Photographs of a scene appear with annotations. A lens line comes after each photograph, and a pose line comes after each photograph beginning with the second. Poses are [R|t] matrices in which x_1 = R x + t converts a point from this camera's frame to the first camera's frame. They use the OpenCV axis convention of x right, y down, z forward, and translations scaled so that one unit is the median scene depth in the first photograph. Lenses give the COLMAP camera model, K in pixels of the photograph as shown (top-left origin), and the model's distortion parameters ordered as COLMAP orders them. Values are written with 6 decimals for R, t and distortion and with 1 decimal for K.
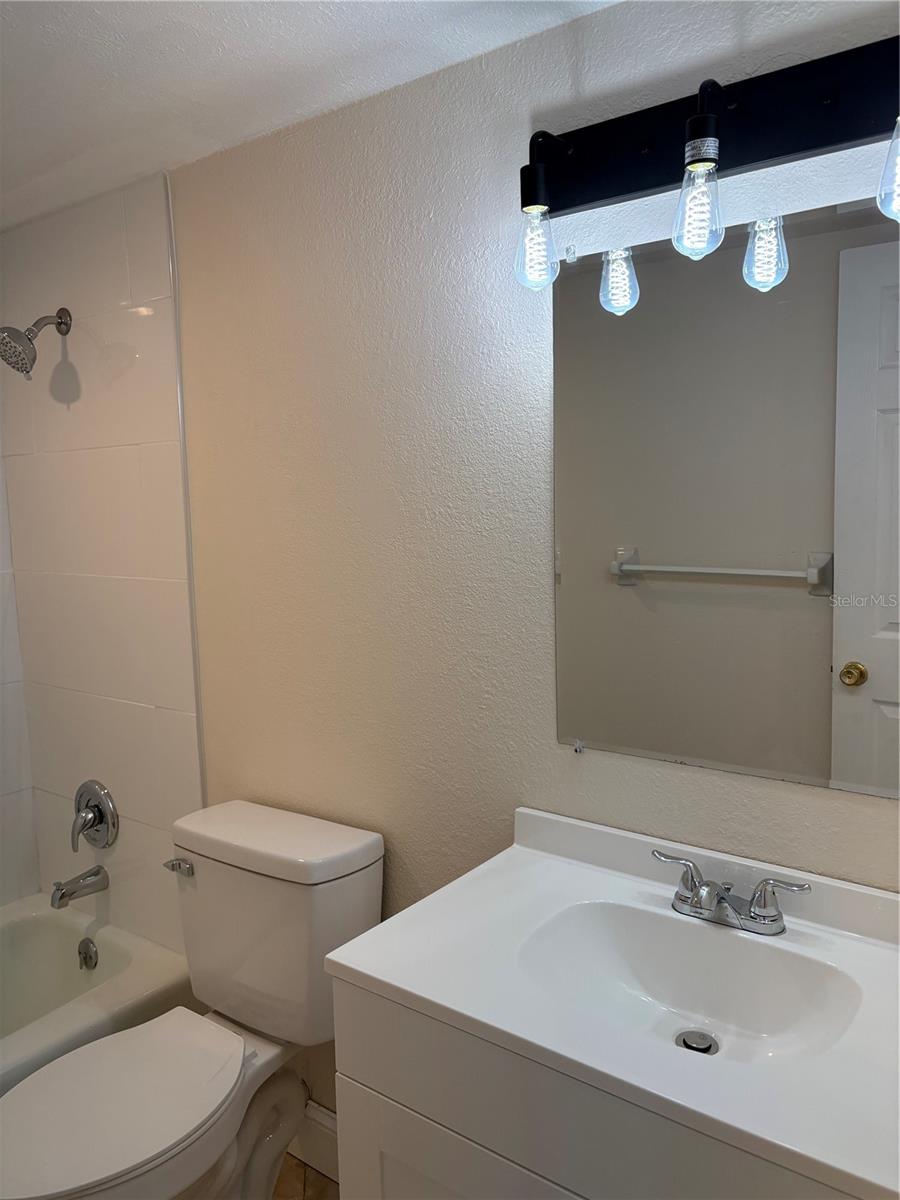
lens RADIAL K [[906.9, 0, 424.8], [0, 906.9, 601.7], [0, 0, 1]] dist [0.044261, -0.042136]
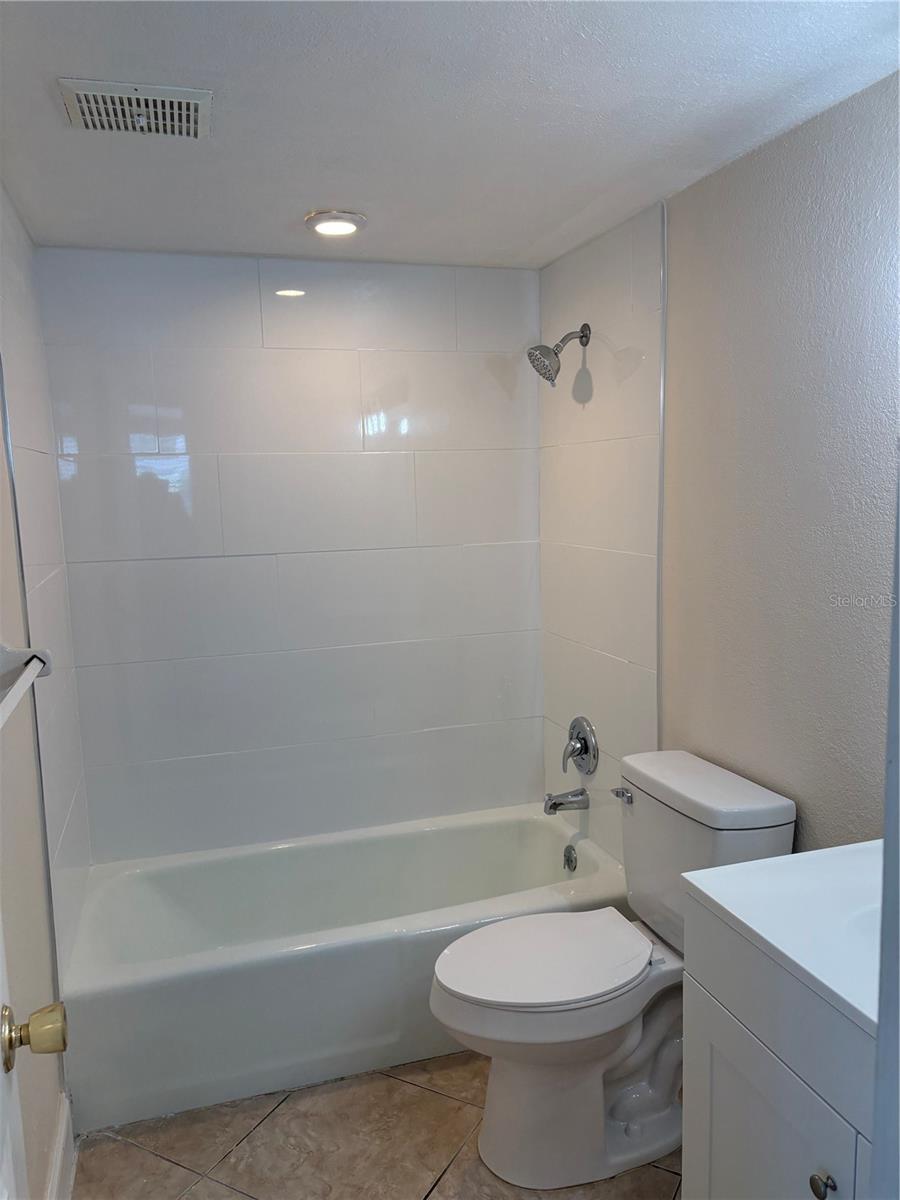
lens RADIAL K [[906.9, 0, 449.7], [0, 906.9, 598.9], [0, 0, 1]] dist [0.044261, -0.042136]
pose [[0.823089, 0.078917, -0.562403, 0.164700], [-0.062396, 0.996869, 0.048564, -0.007663], [0.564475, -0.004881, 0.825436, -0.094492]]
